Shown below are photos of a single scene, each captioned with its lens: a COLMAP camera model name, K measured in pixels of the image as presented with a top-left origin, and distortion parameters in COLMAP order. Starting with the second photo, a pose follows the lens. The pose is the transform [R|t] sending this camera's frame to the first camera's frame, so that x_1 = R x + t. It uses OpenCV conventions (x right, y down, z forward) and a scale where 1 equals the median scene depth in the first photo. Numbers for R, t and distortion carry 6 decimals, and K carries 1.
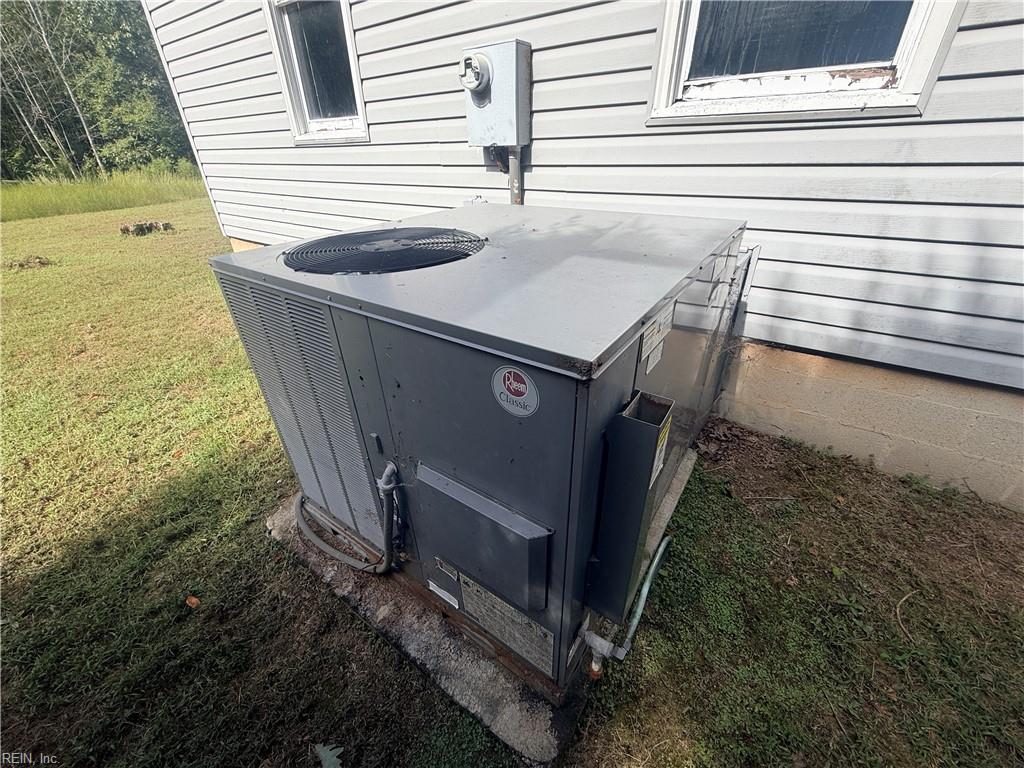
lens RADIAL K [[410.0, 0, 508.9], [0, 410.0, 382.3], [0, 0, 1]] dist [0.001434, -0.000219]
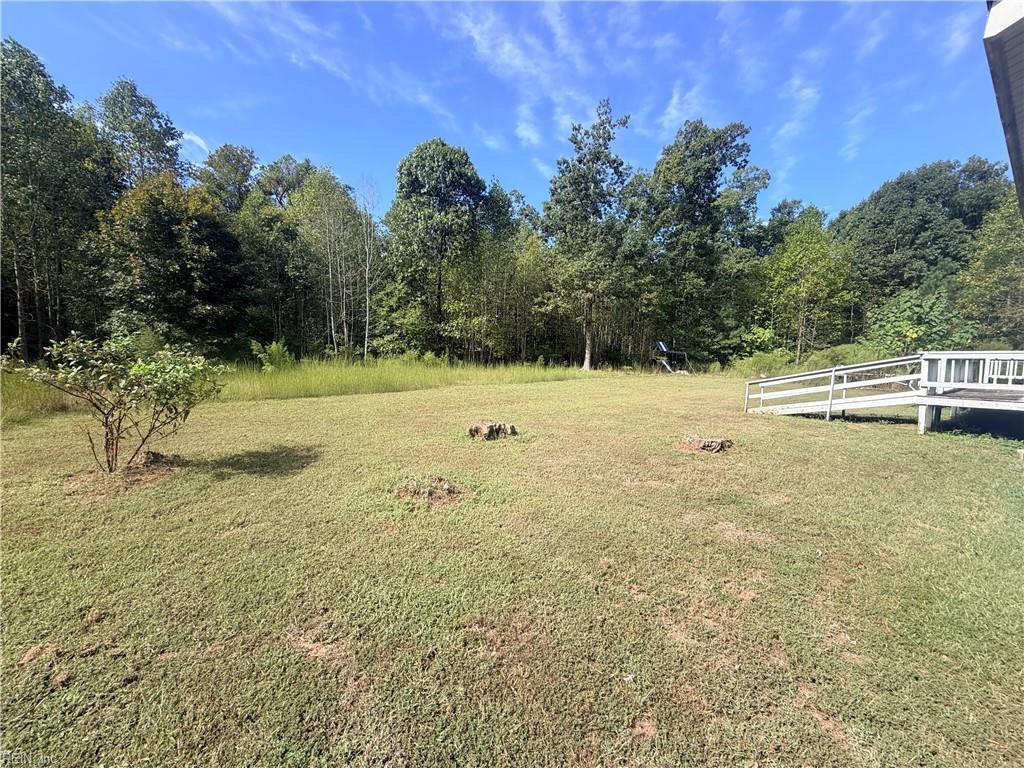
lens RADIAL K [[410.0, 0, 508.9], [0, 410.0, 382.3], [0, 0, 1]] dist [0.001434, -0.000219]
pose [[0.946339, 0.074459, -0.314480, -0.209538], [-0.202523, 0.894957, -0.397538, -0.050175], [0.251845, 0.439895, 0.862013, 0.092988]]
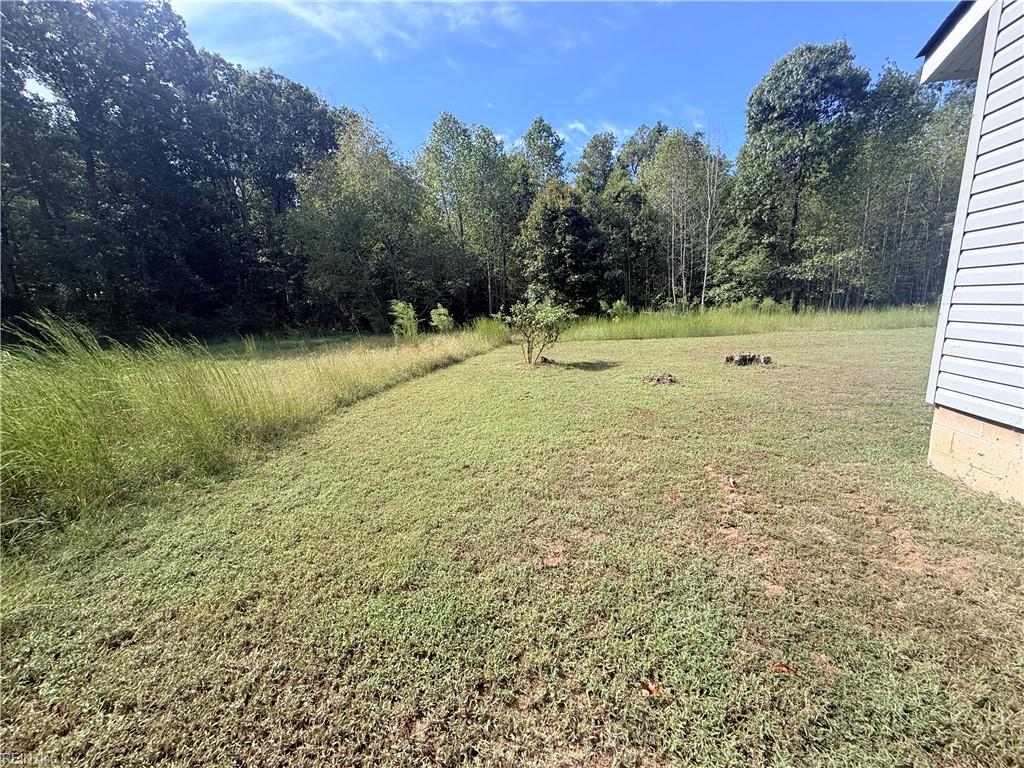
lens RADIAL K [[410.0, 0, 508.9], [0, 410.0, 382.3], [0, 0, 1]] dist [0.001434, -0.000219]
pose [[0.424802, 0.175218, -0.888168, -0.076391], [-0.426144, 0.904298, -0.025421, -0.015601], [0.798714, 0.389286, 0.458816, 0.027967]]
